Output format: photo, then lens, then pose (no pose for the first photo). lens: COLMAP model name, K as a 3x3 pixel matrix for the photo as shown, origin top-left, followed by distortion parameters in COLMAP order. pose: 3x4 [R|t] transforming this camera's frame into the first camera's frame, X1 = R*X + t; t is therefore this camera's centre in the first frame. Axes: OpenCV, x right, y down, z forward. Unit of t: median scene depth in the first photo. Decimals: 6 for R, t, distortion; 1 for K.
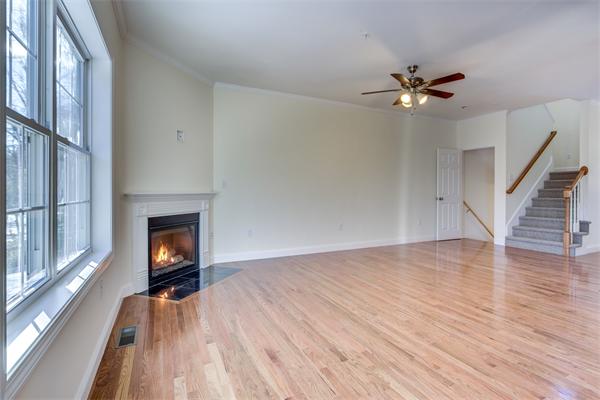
lens RADIAL K [[288.6, 0, 309.4], [0, 288.6, 194.5], [0, 0, 1]] dist [-0.000981, -0.000346]
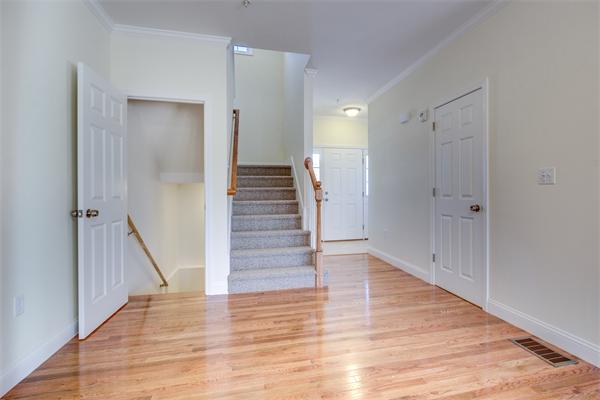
lens RADIAL K [[282.5, 0, 308.9], [0, 282.5, 201.1], [0, 0, 1]] dist [-0.003313, -0.000408]
pose [[0.241444, -0.031550, 0.969902, 0.318891], [0.010237, 0.999499, 0.029964, -0.011526], [-0.970361, 0.002694, 0.241646, 1.095332]]
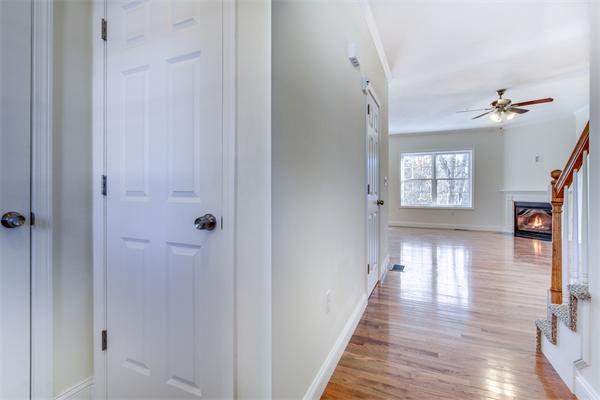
lens RADIAL K [[285.0, 0, 297.8], [0, 285.0, 185.1], [0, 0, 1]] dist [0.000210, -0.000051]
pose [[-0.782247, 0.000273, -0.622968, 1.732011], [-0.001738, 0.999995, 0.002620, -0.040359], [0.622966, 0.003132, -0.782243, 1.357270]]
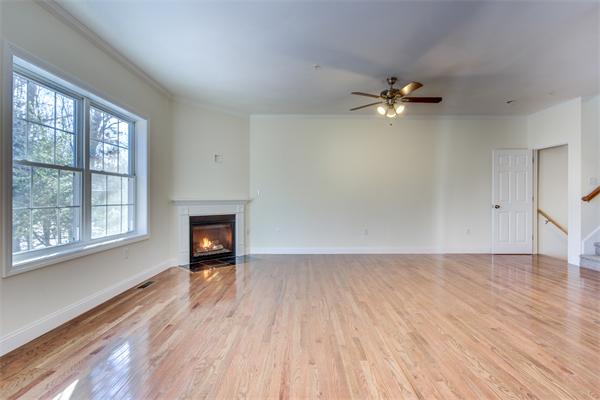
lens RADIAL K [[282.5, 0, 308.9], [0, 282.5, 201.1], [0, 0, 1]] dist [-0.003313, -0.000408]
pose [[0.904123, 0.003057, -0.427261, 0.496801], [-0.003438, 0.999994, -0.000121, -0.000157], [0.427258, 0.001579, 0.904128, -0.044061]]
